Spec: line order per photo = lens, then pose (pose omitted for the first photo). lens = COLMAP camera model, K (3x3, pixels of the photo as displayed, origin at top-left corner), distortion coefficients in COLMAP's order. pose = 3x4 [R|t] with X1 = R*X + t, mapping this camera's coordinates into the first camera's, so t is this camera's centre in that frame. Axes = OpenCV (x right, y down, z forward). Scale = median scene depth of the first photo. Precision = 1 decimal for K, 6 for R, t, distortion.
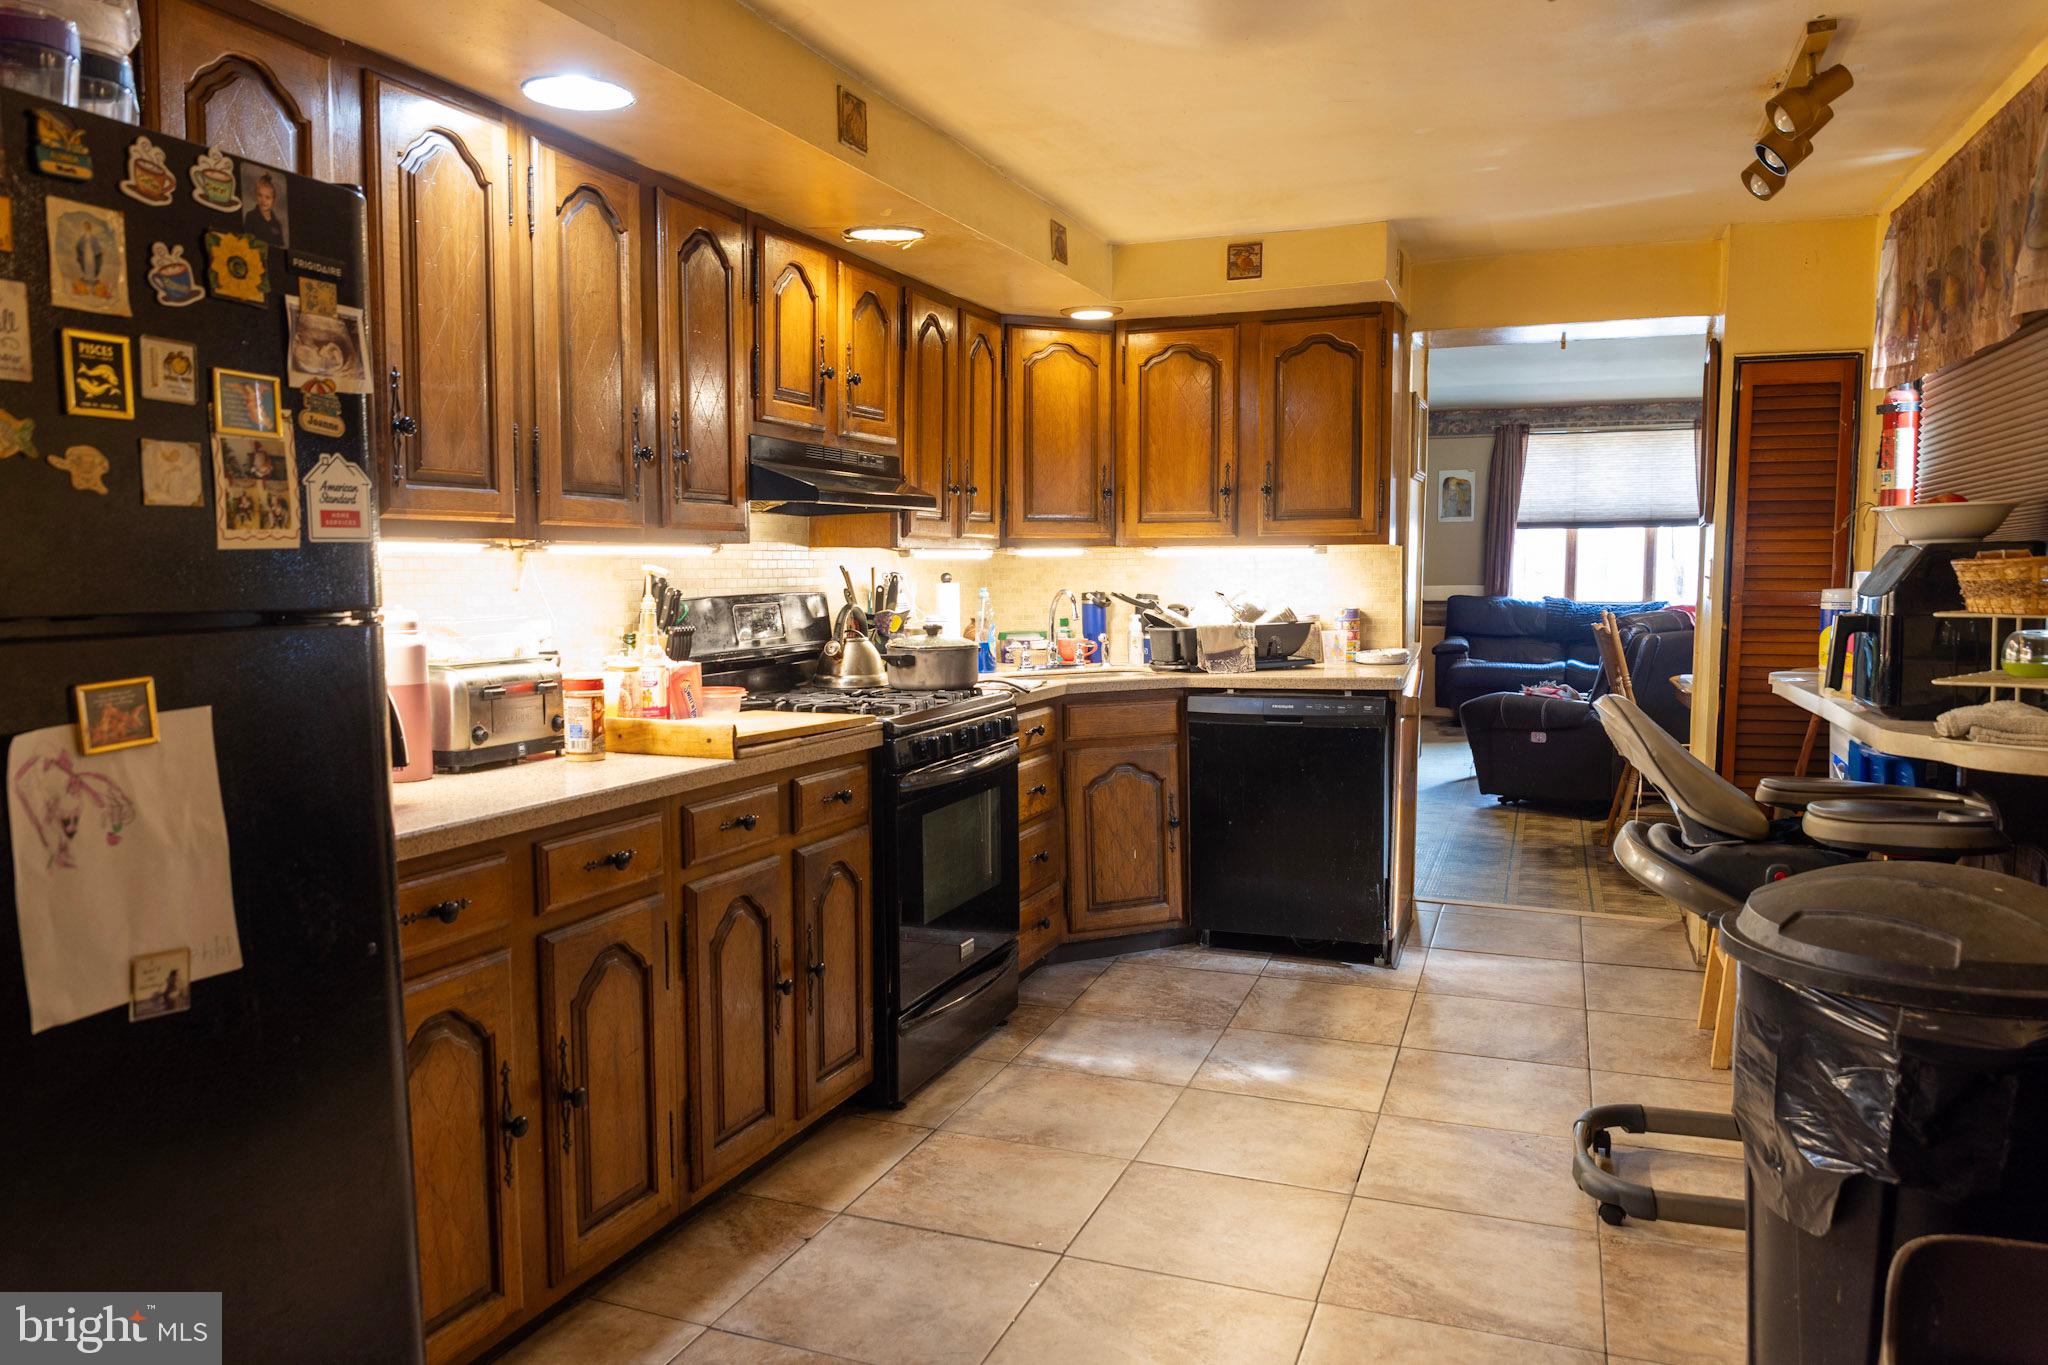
lens RADIAL K [[1372.9, 0, 1036.1], [0, 1372.9, 697.5], [0, 0, 1]] dist [-0.012930, -0.004017]
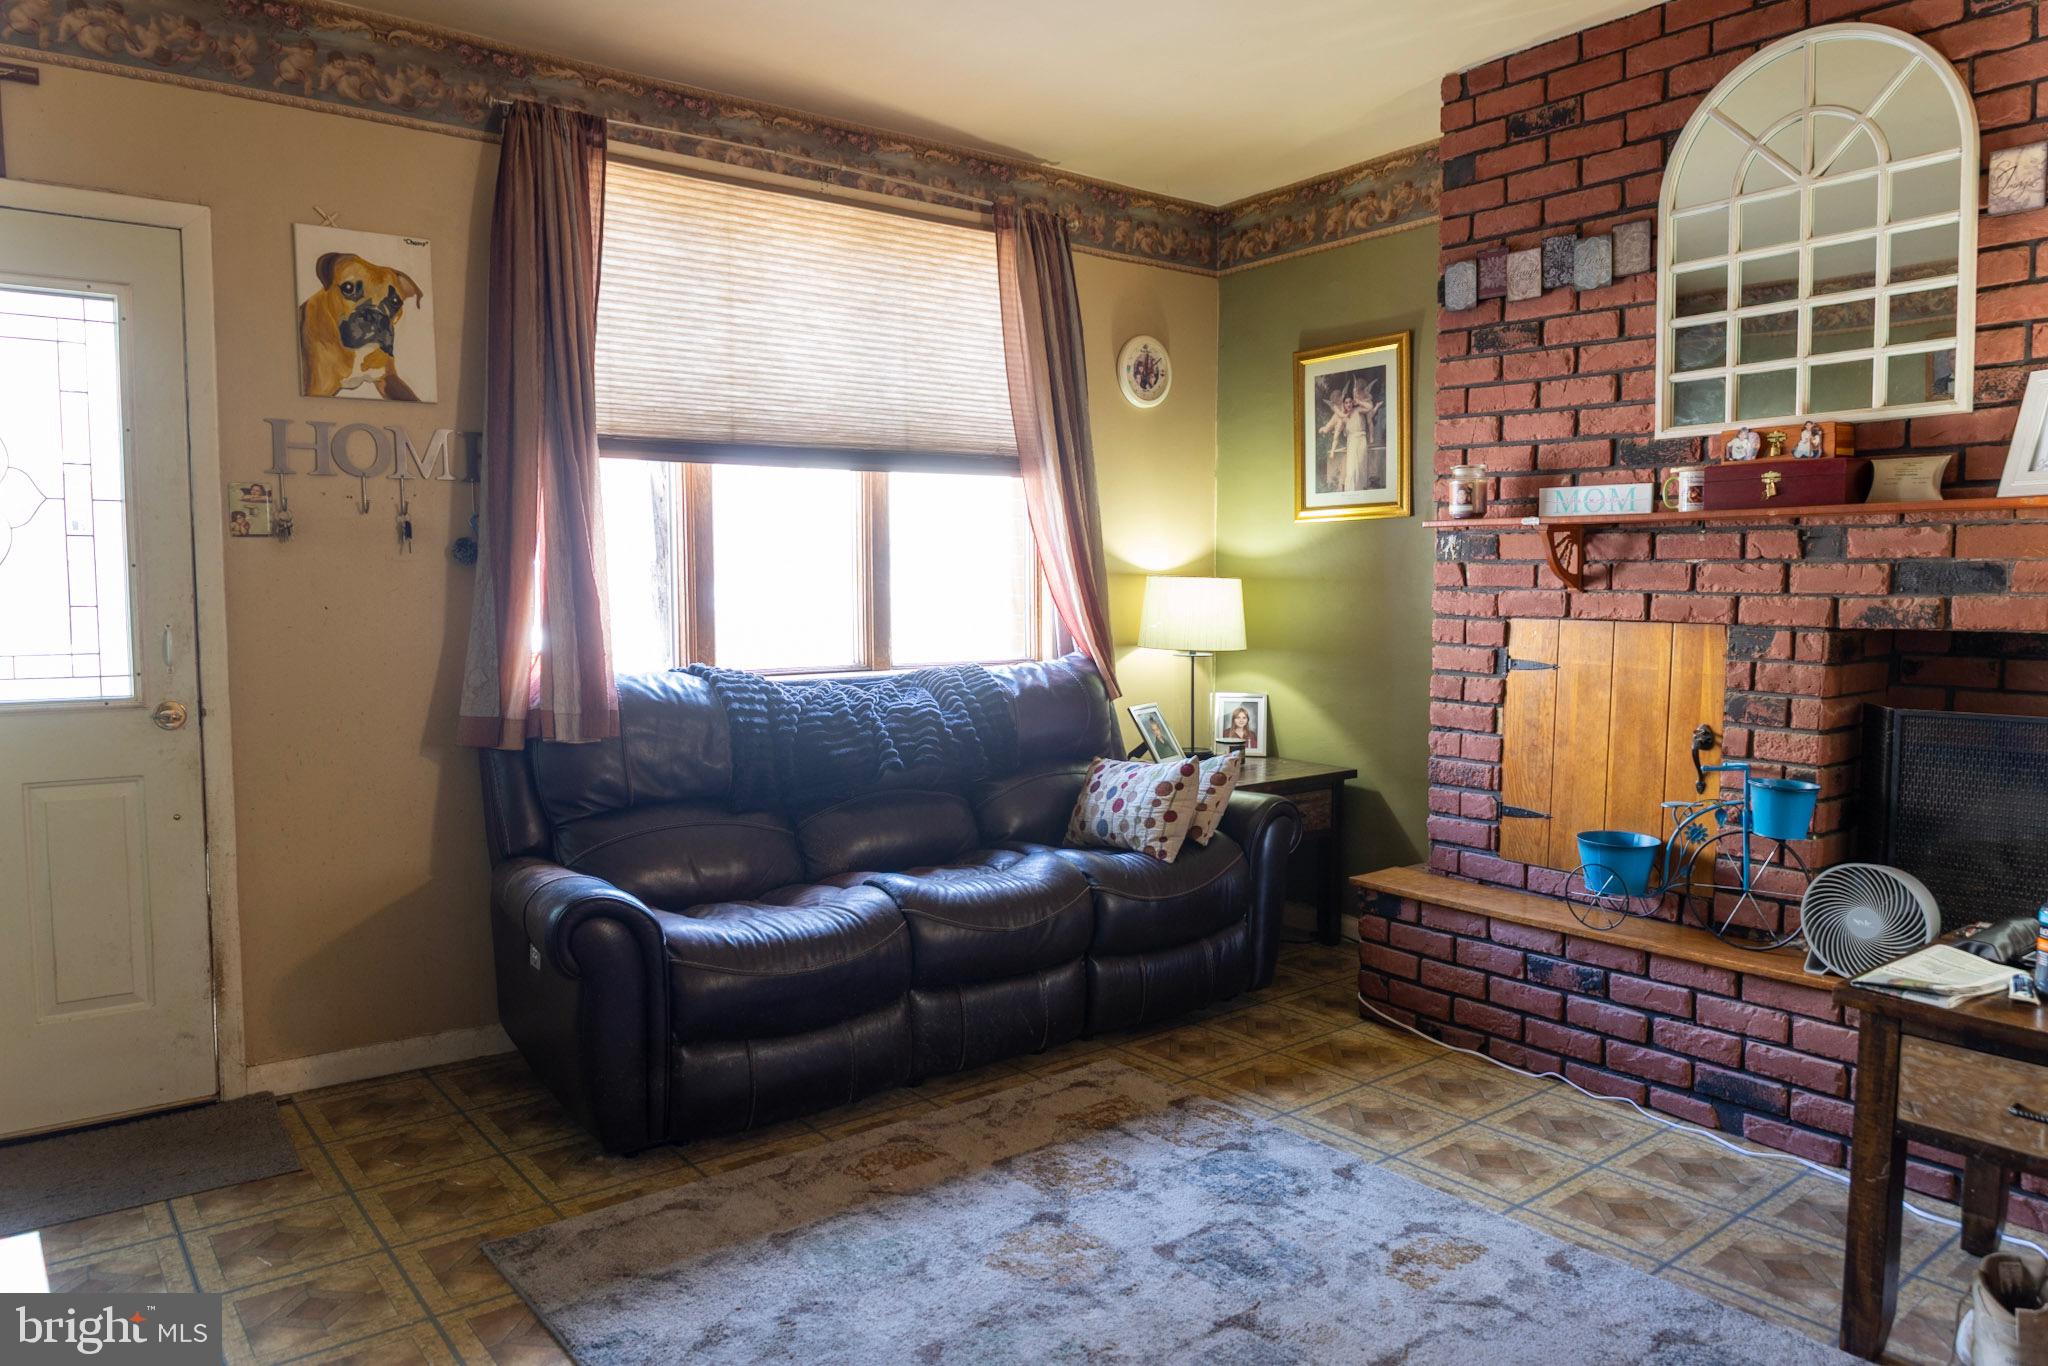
lens RADIAL K [[1372.9, 0, 1036.1], [0, 1372.9, 698.0], [0, 0, 1]] dist [-0.012930, -0.004017]
pose [[0.518559, -0.072963, 0.851923, 0.135022], [0.079267, 0.996164, 0.037067, -0.071264], [-0.851359, 0.048308, 0.522354, 0.754312]]
